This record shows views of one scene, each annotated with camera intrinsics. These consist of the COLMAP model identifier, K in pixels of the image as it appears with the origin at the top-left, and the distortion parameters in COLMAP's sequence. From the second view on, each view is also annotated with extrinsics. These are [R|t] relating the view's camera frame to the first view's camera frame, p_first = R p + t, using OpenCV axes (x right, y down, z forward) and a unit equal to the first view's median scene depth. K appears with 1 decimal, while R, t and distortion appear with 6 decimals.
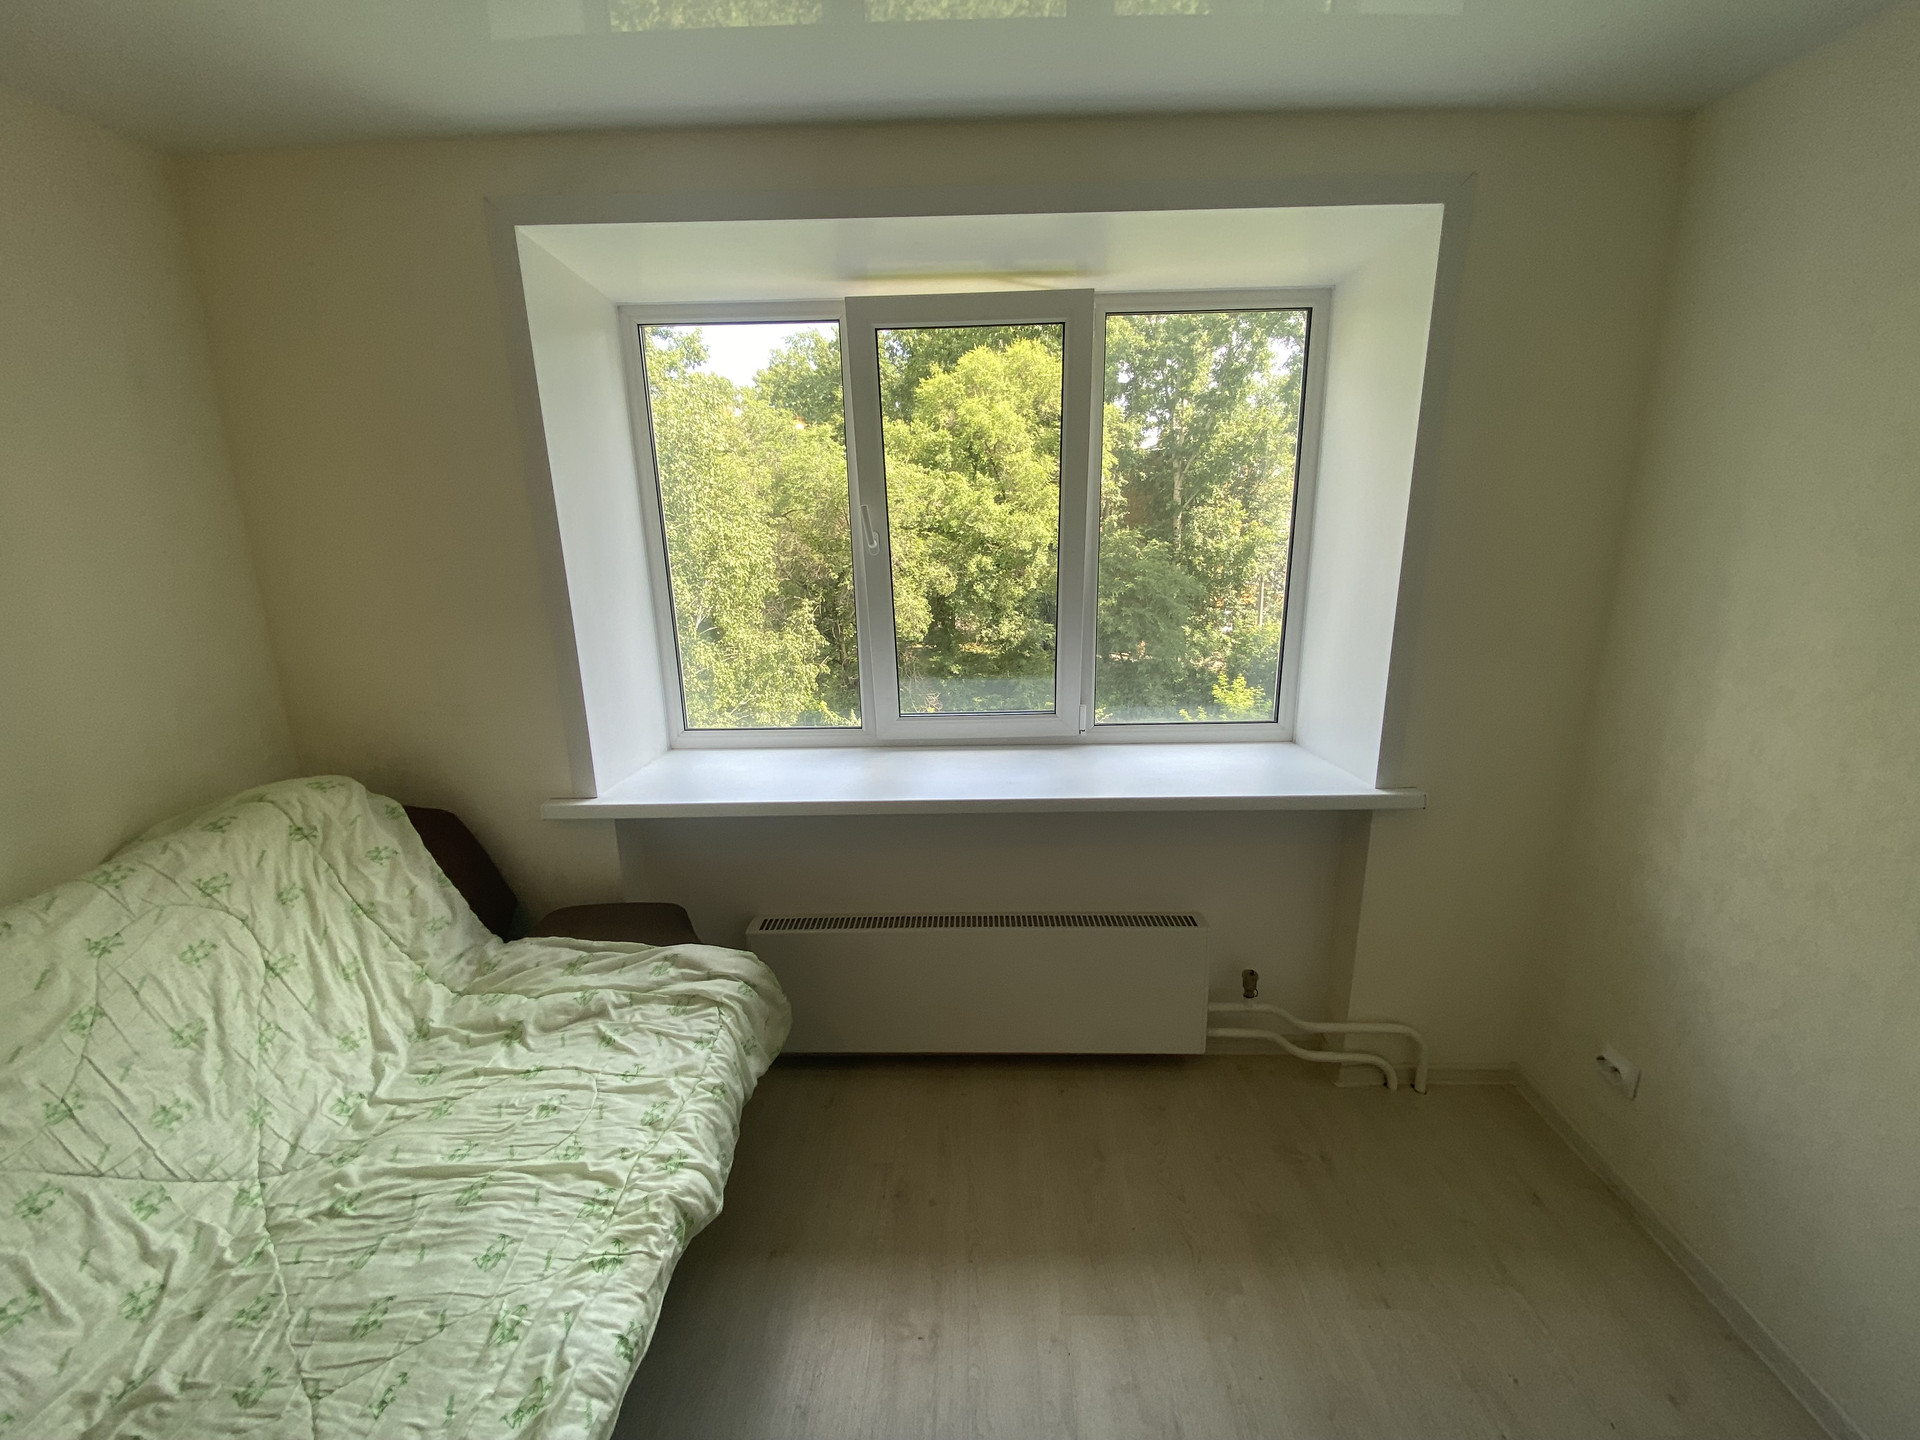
lens RADIAL K [[766.1, 0, 961.8], [0, 766.1, 720.3], [0, 0, 1]] dist [0.051922, -0.029721]
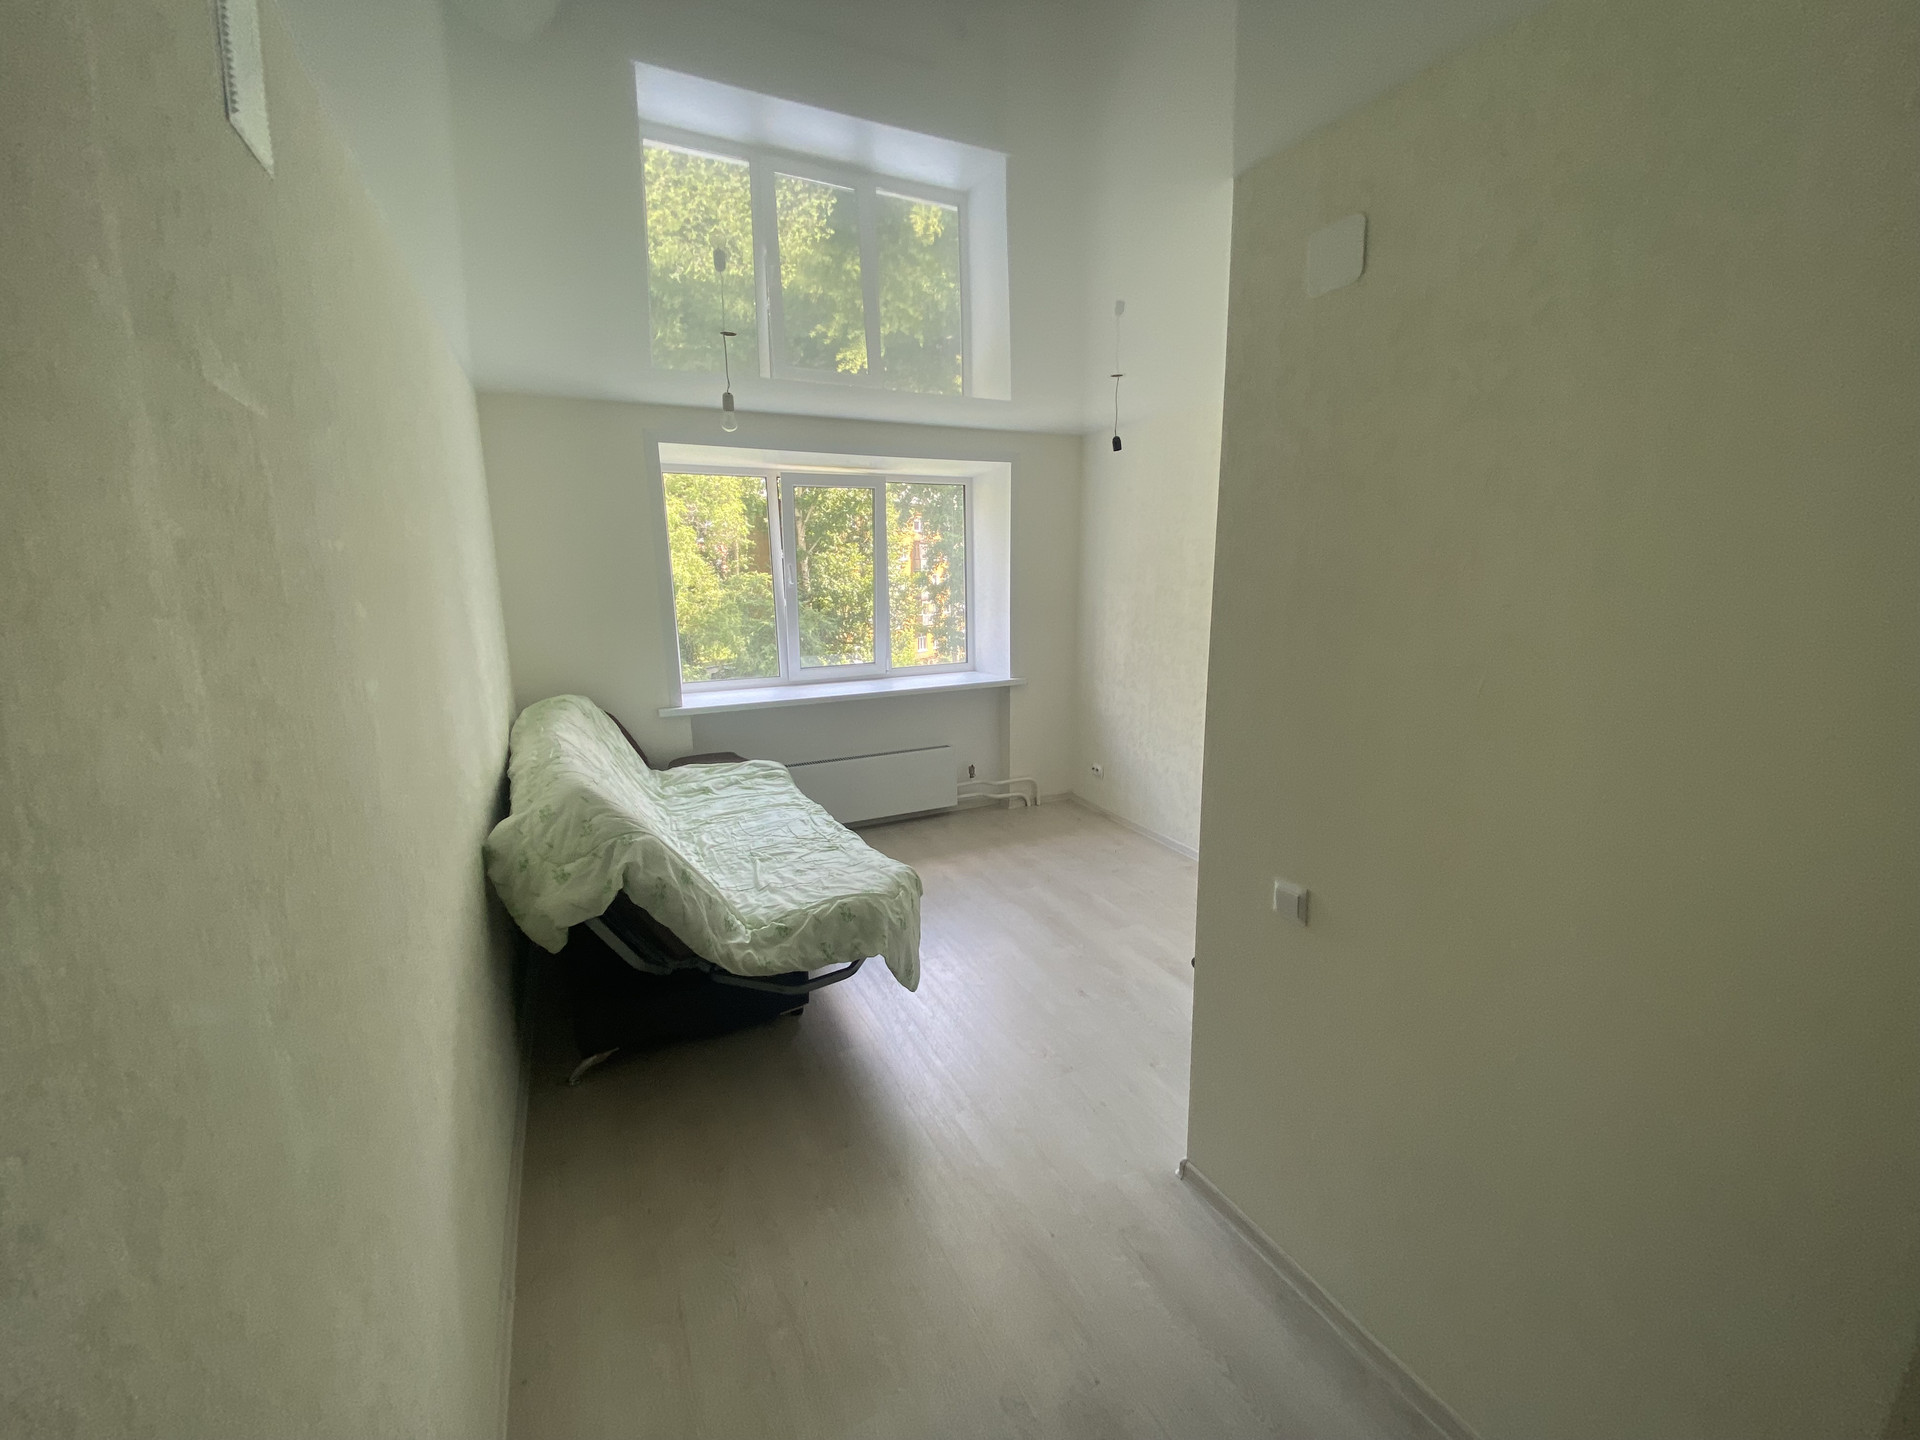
lens RADIAL K [[766.1, 0, 961.8], [0, 766.1, 720.3], [0, 0, 1]] dist [0.051922, -0.029721]
pose [[0.888737, -0.082605, 0.450913, -0.042659], [0.106130, 0.993983, -0.027087, 0.015714], [-0.445963, 0.071929, 0.892157, -0.065450]]
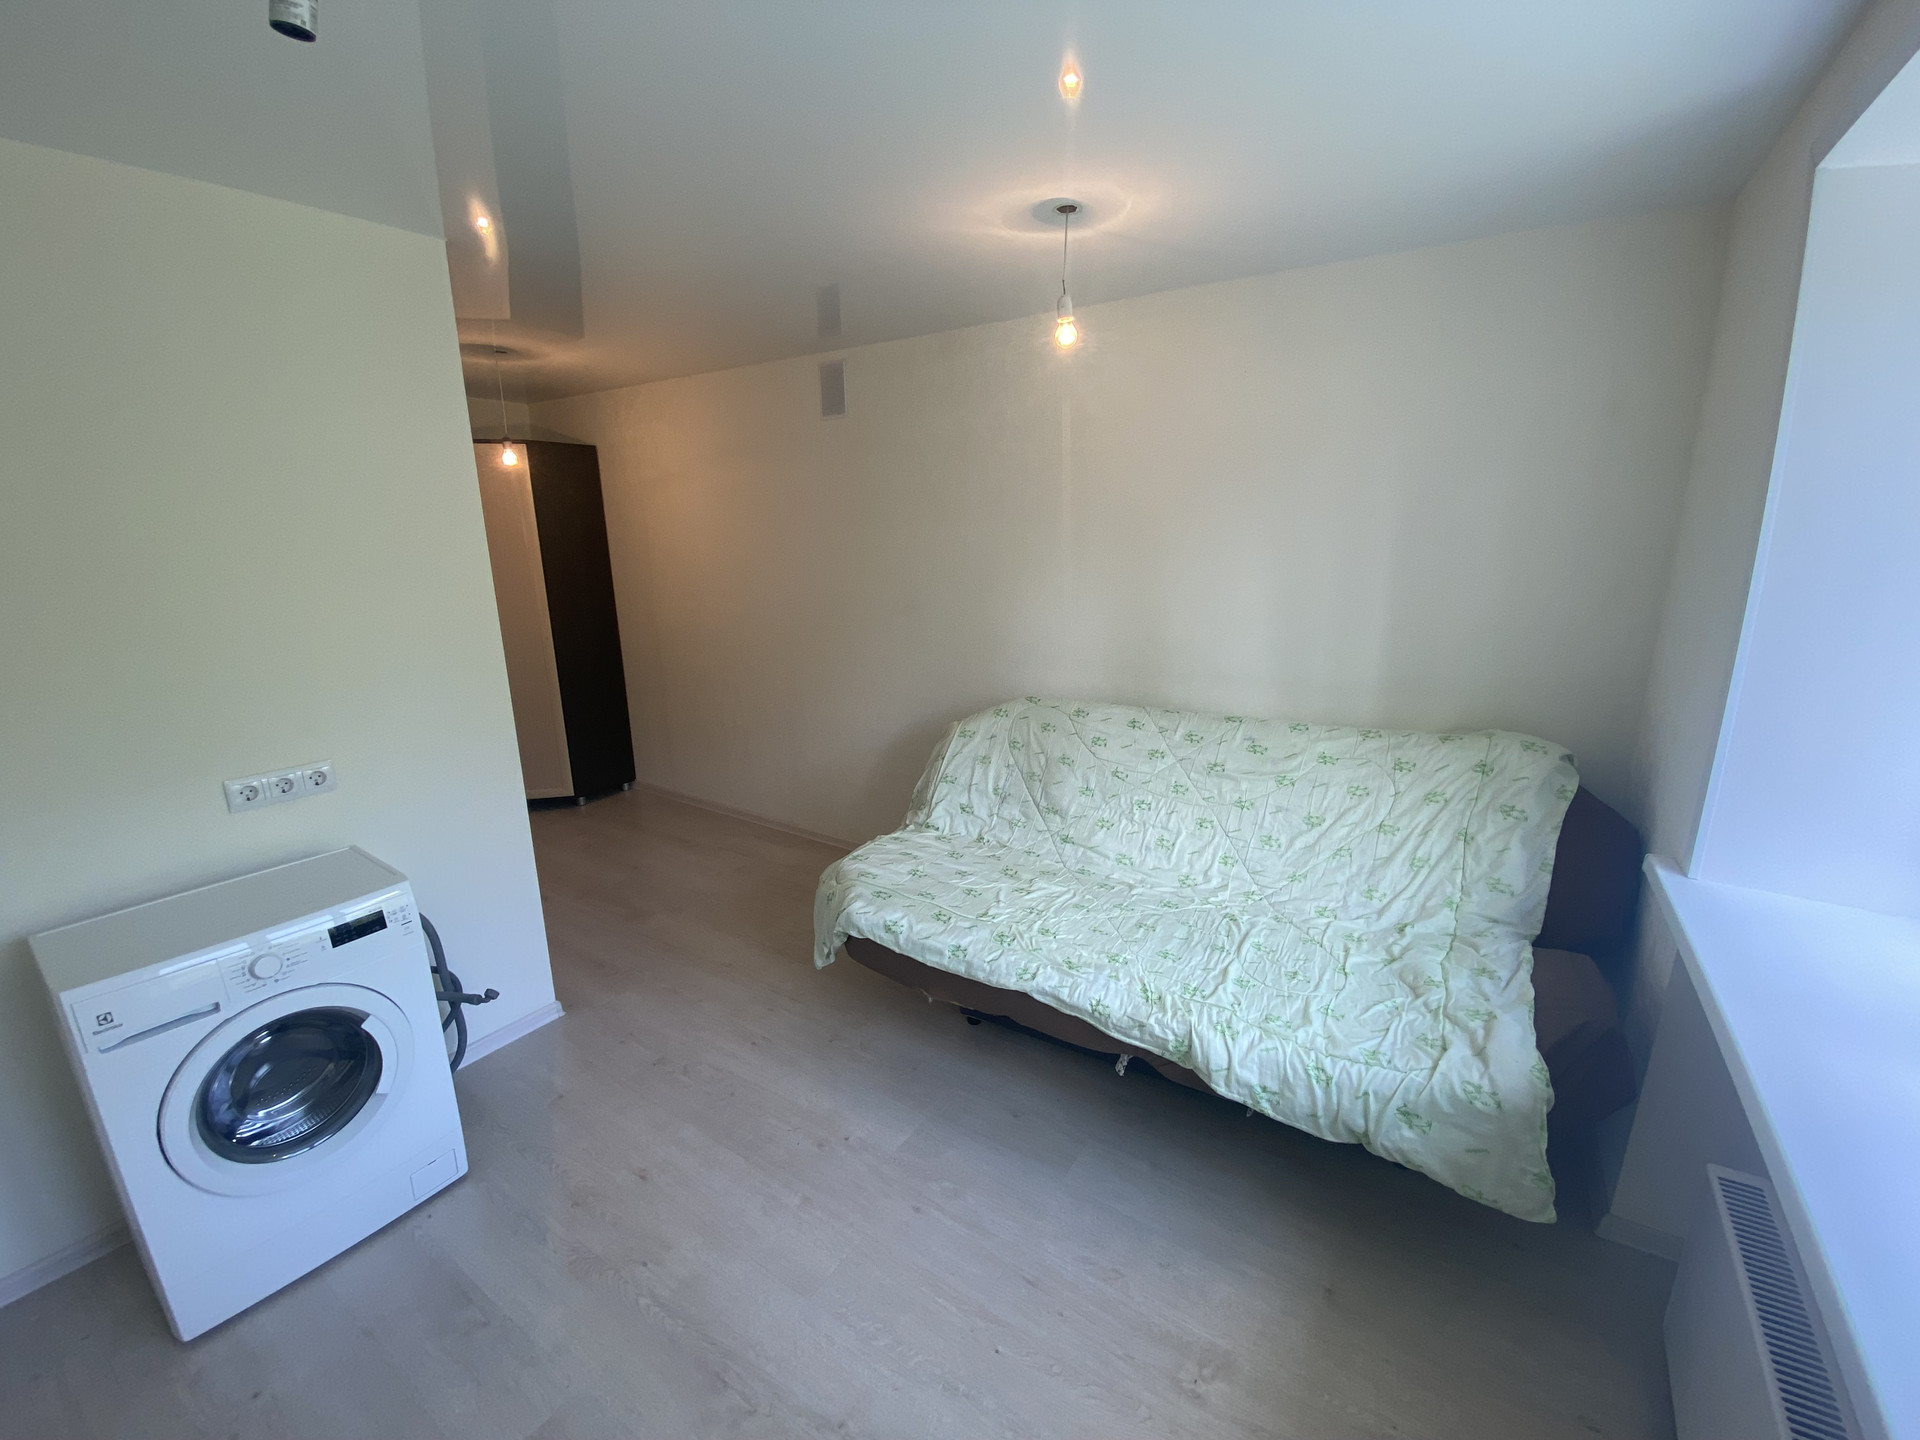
lens RADIAL K [[751.3, 0, 948.3], [0, 751.3, 708.7], [0, 0, 1]] dist [0.075858, -0.000079]
pose [[-0.540321, 0.212993, -0.814056, 0.031727], [-0.183969, 0.914128, 0.361284, -0.011881], [0.821102, 0.344970, -0.454738, 0.039722]]
